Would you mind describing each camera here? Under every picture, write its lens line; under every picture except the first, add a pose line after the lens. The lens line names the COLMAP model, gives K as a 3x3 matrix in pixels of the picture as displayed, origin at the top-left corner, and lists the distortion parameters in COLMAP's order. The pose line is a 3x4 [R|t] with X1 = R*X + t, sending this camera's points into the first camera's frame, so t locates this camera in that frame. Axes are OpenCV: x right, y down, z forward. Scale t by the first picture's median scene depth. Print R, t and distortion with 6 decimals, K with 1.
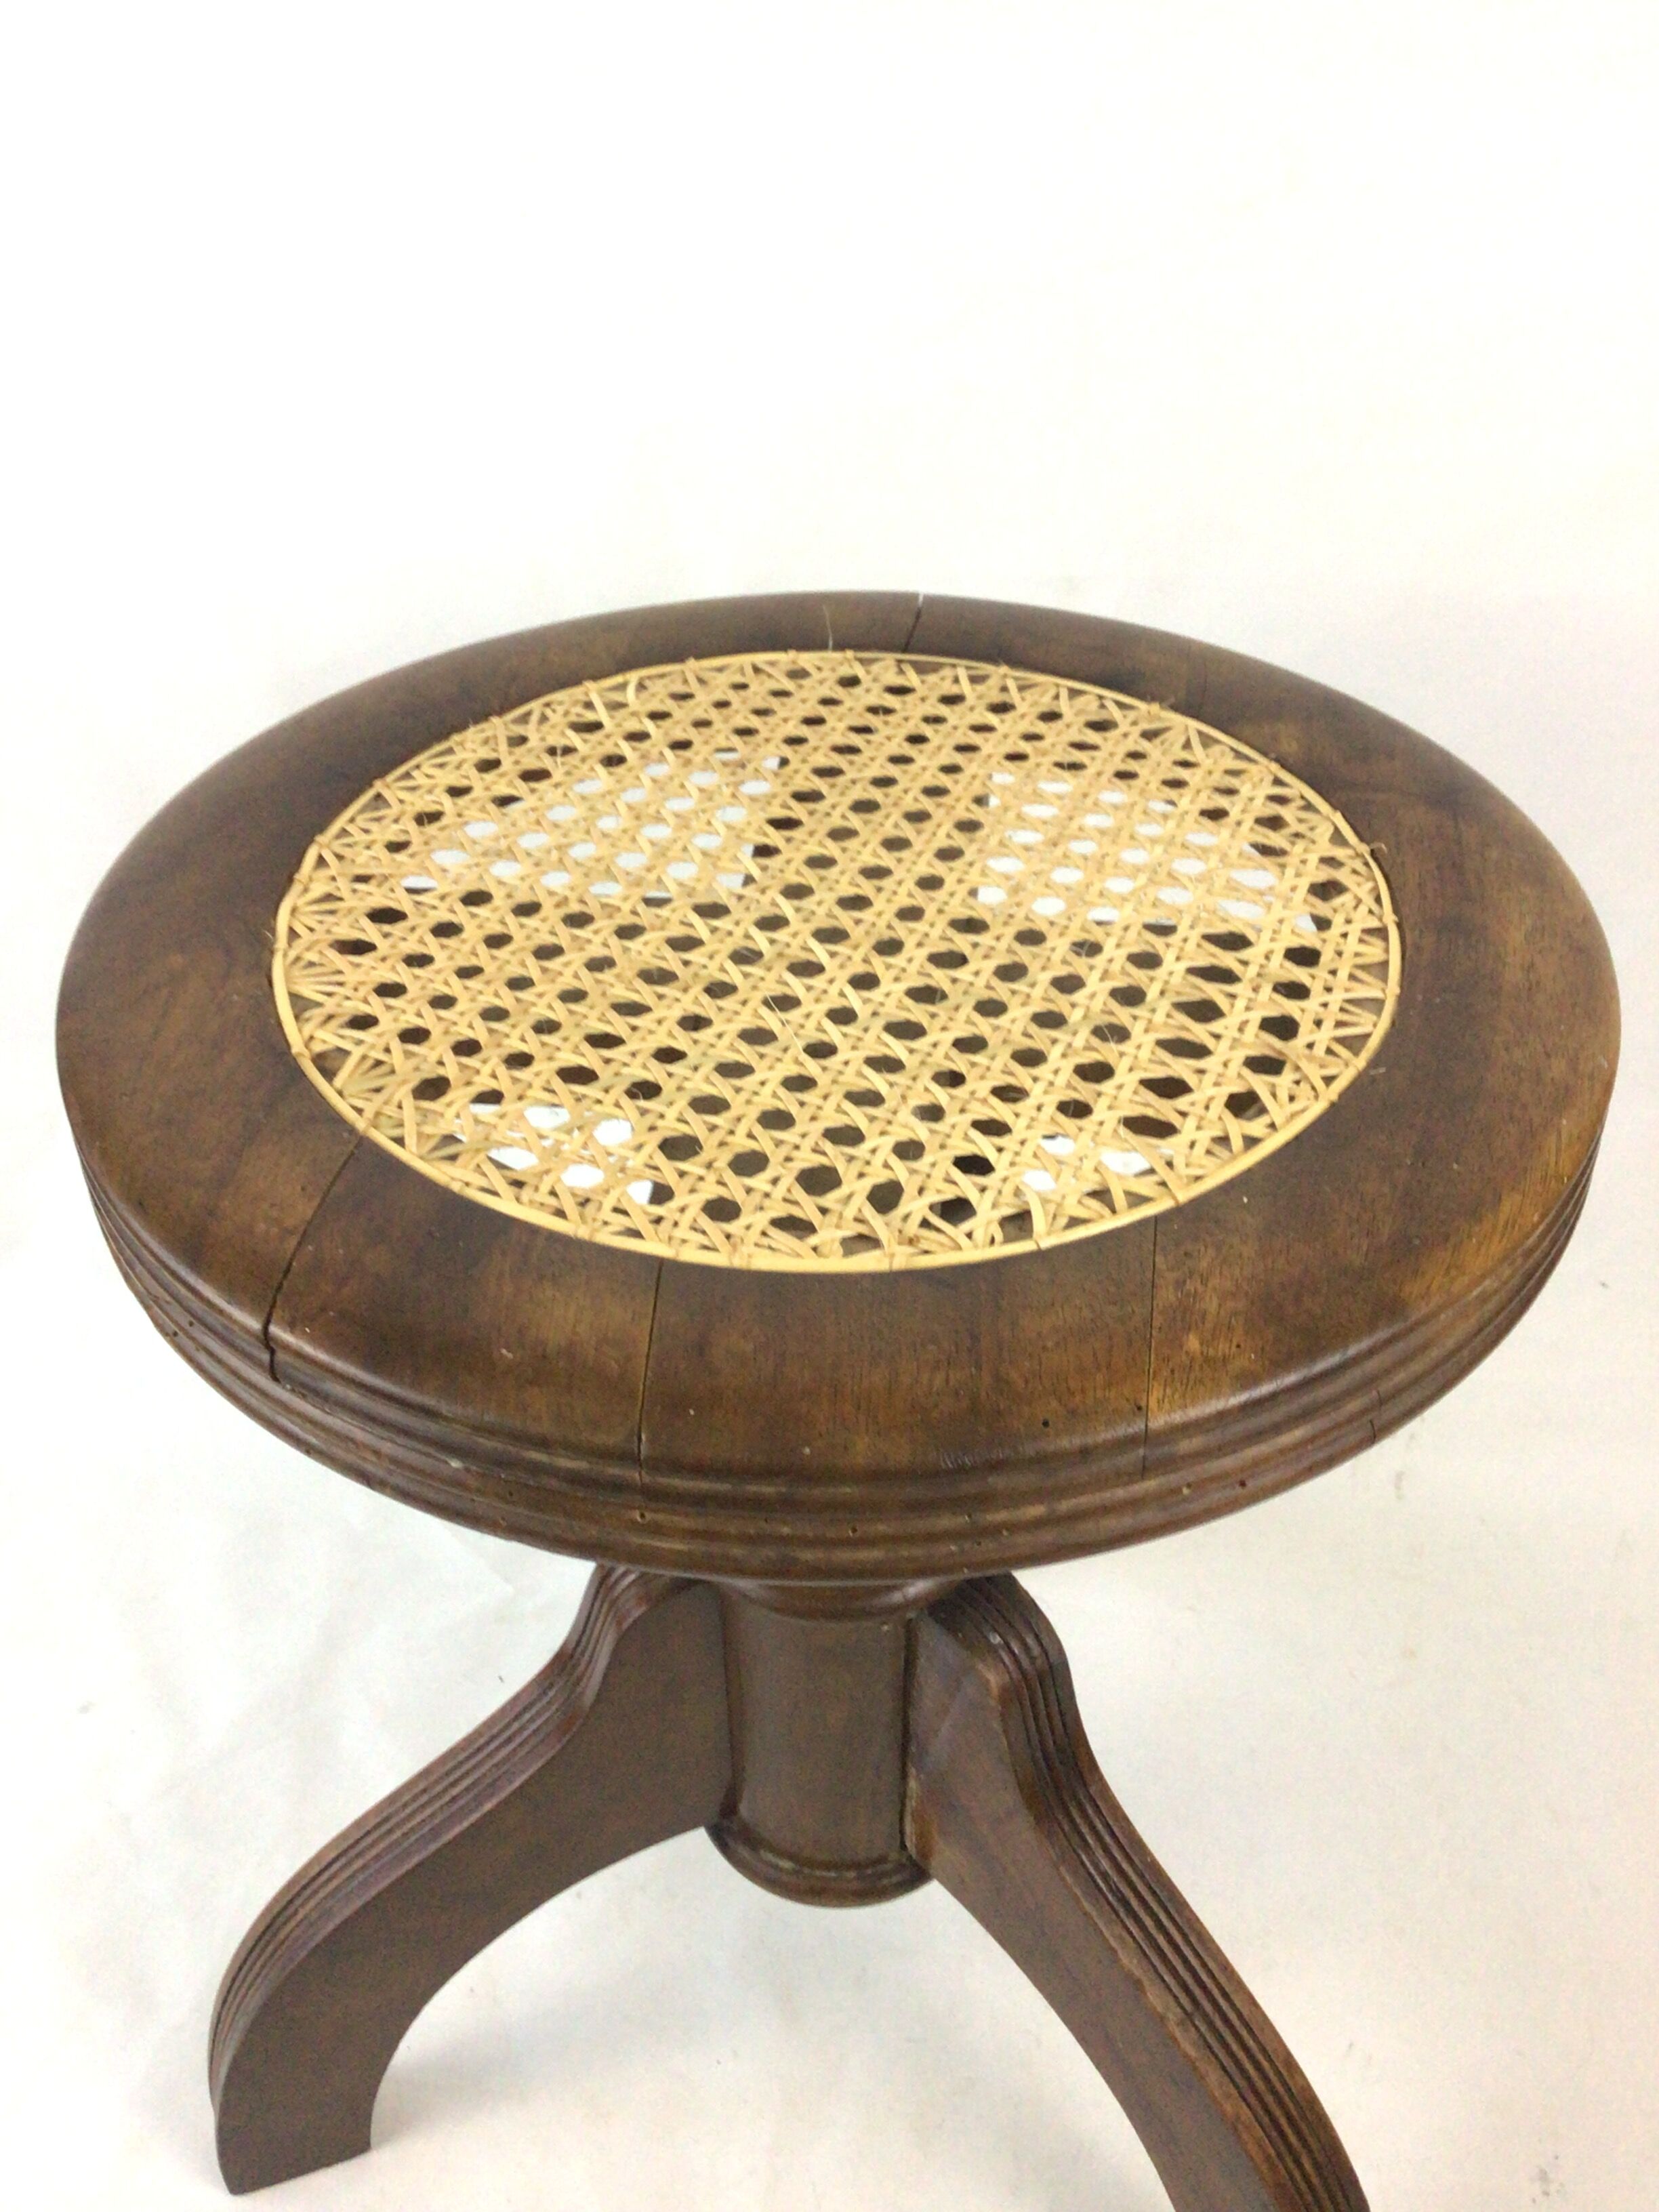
lens RADIAL K [[2024.2, 0, 829.5], [0, 2024.2, 1106.0], [0, 0, 1]] dist [0.077638, -0.140796]
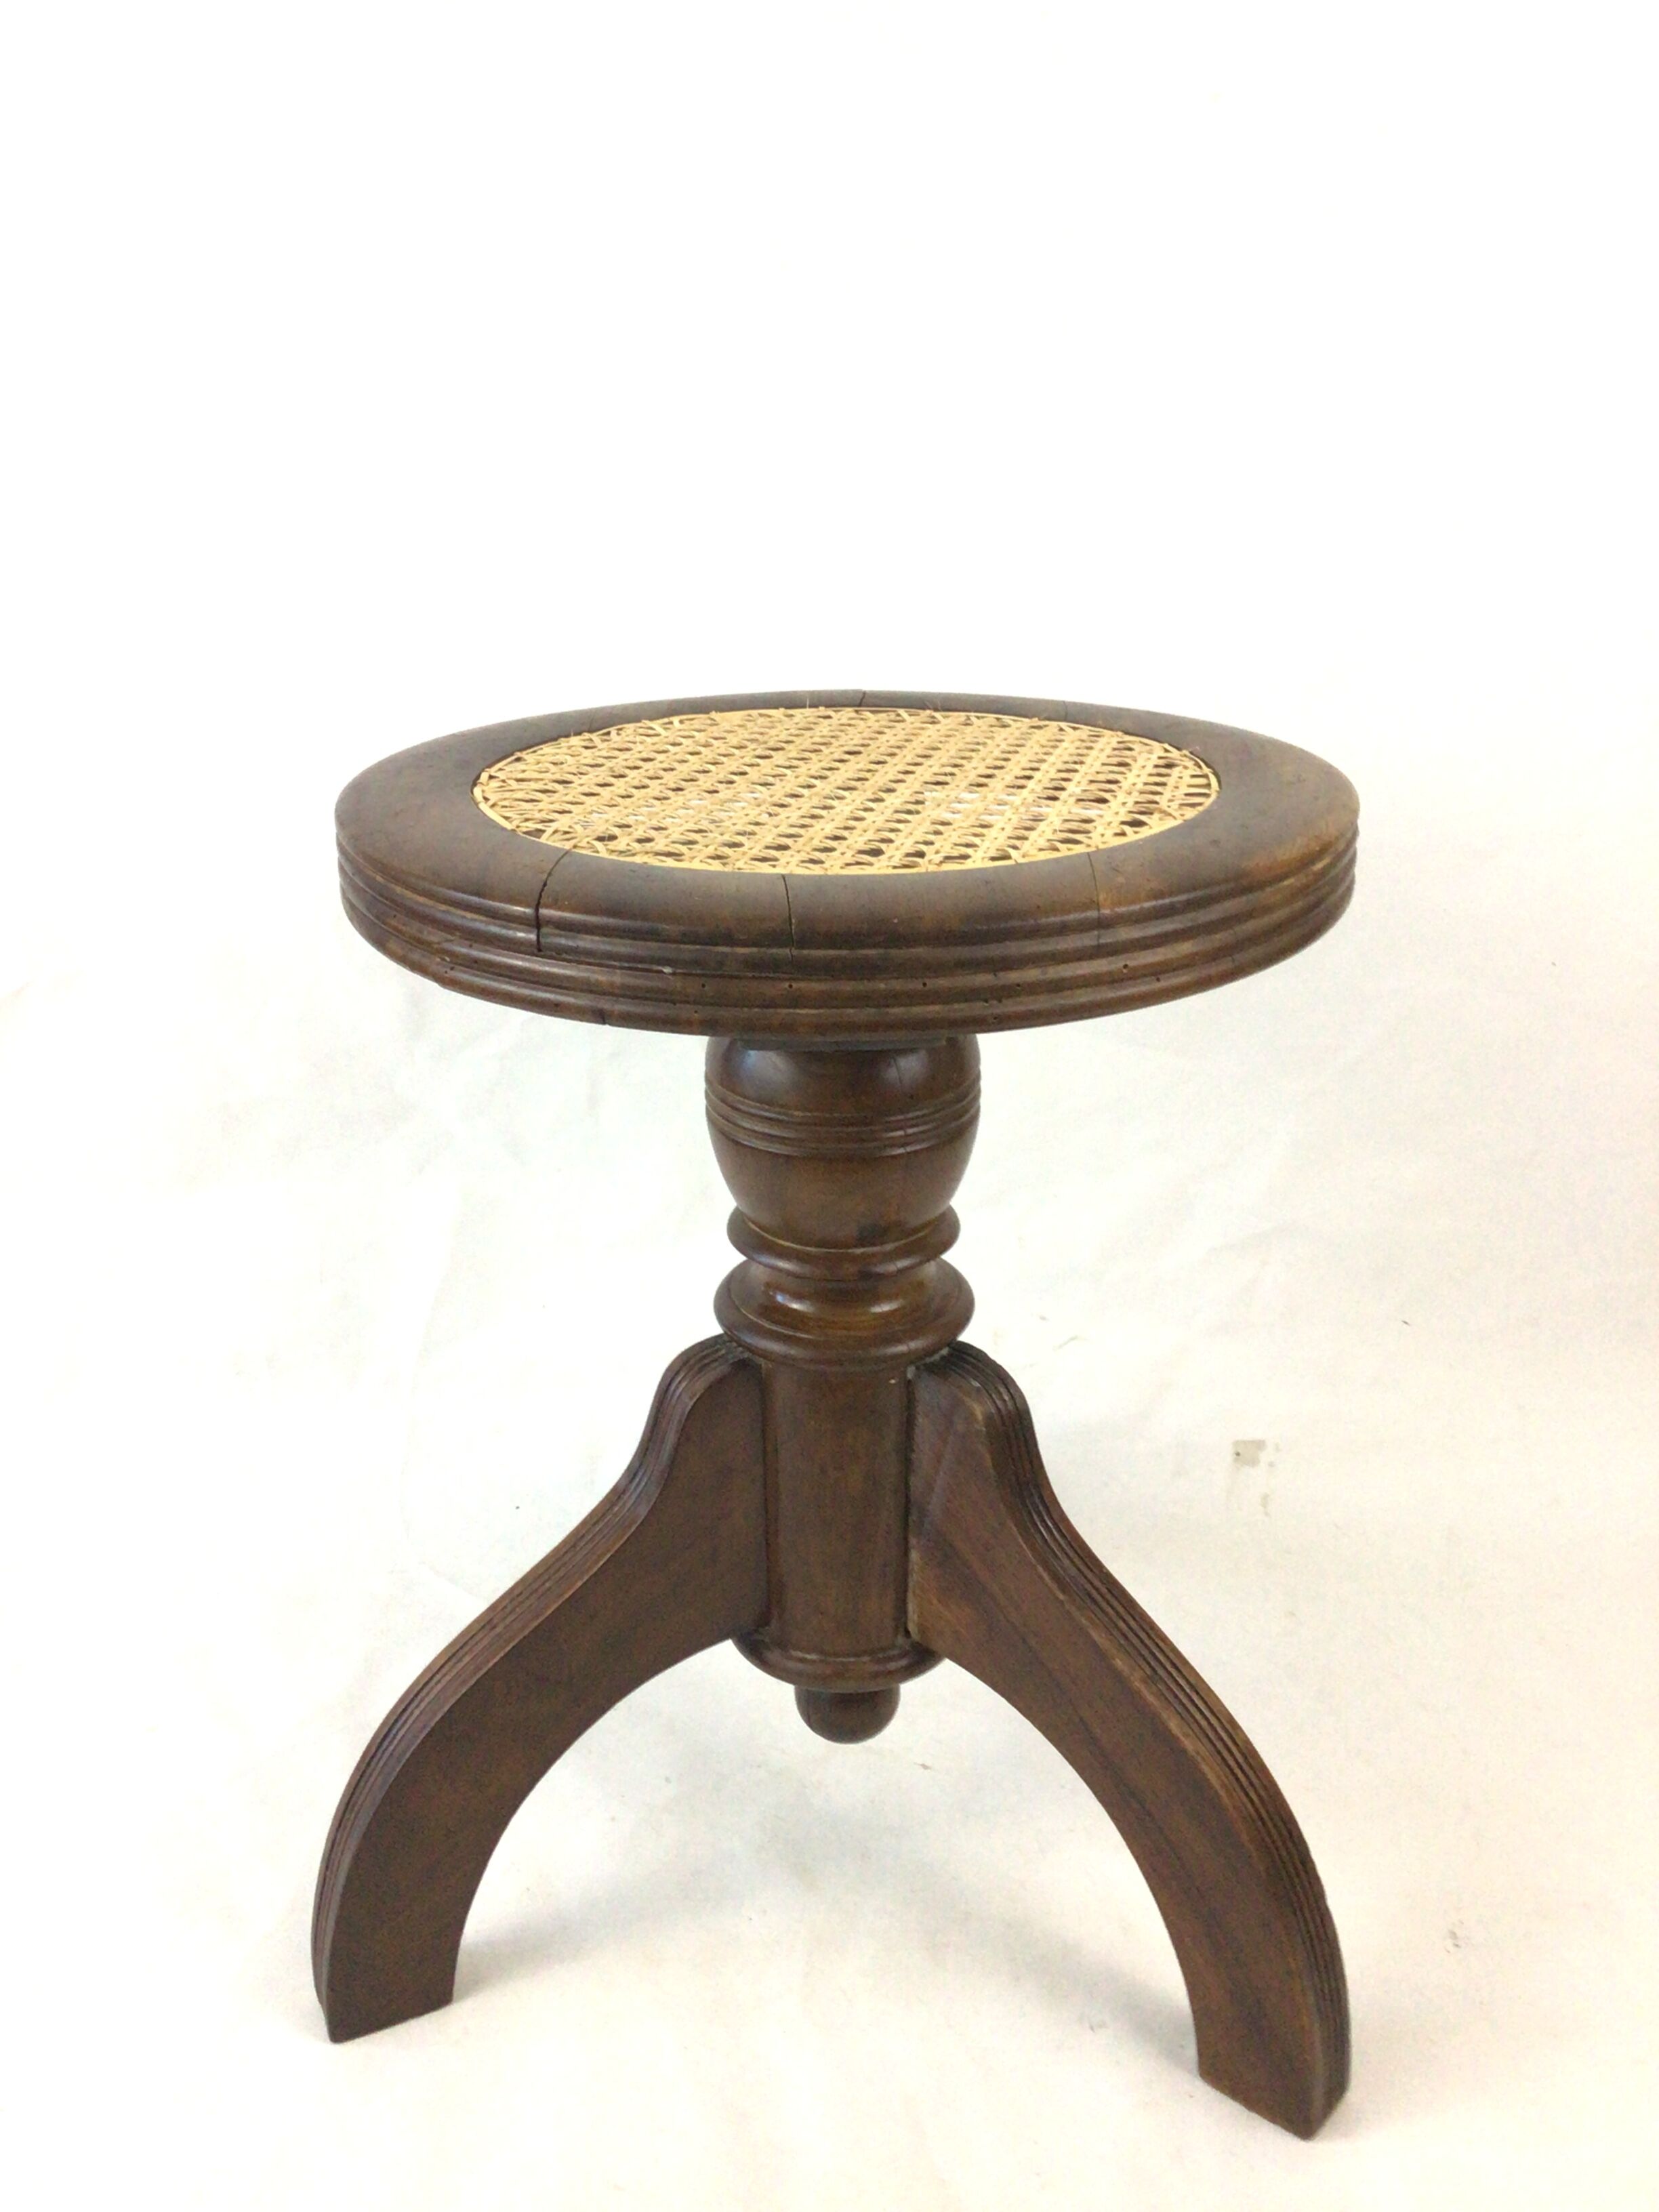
lens RADIAL K [[2024.2, 0, 829.5], [0, 2024.2, 1106.0], [0, 0, 1]] dist [0.077638, -0.140796]
pose [[0.994560, -0.034399, 0.098323, -0.151201], [0.061046, 0.957303, -0.282568, 0.506346], [-0.084405, 0.287033, 0.954195, -0.331318]]
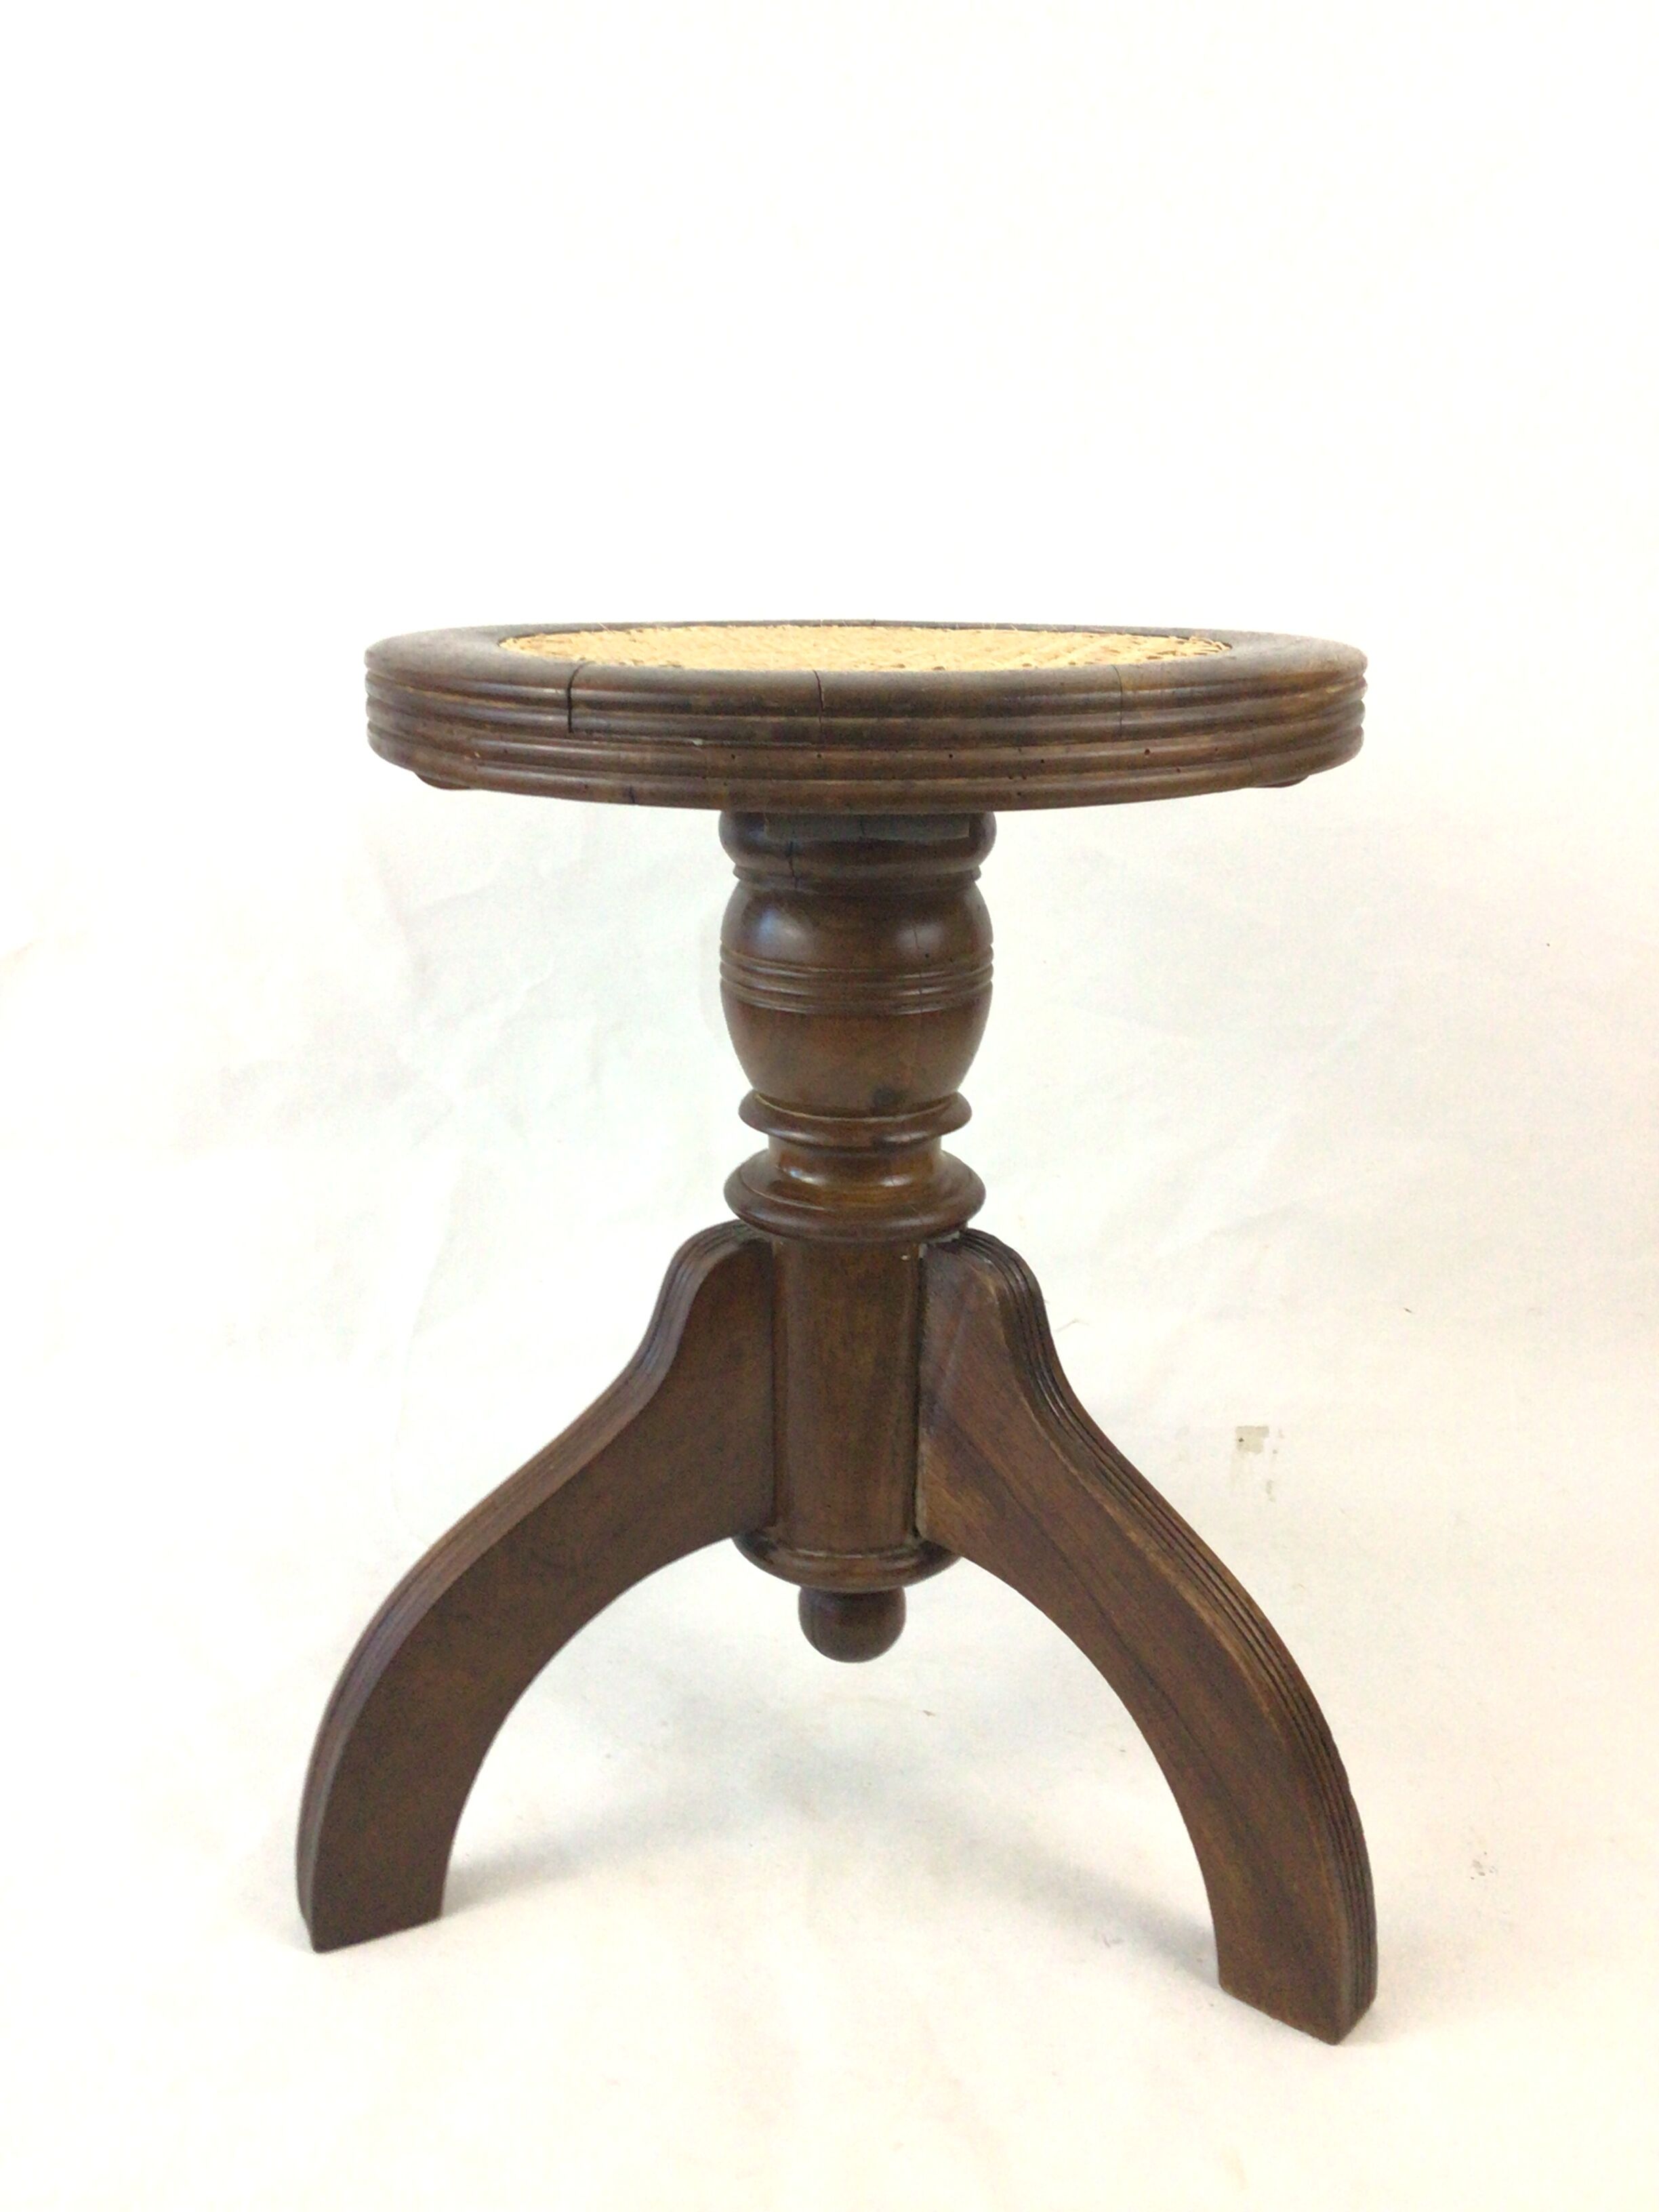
lens RADIAL K [[2030.1, 0, 829.5], [0, 2030.1, 1106.0], [0, 0, 1]] dist [0.094000, -0.140806]
pose [[0.993483, -0.015624, 0.112901, -0.185418], [0.056828, 0.926556, -0.371838, 0.725126], [-0.098799, 0.375831, 0.921406, -0.262506]]
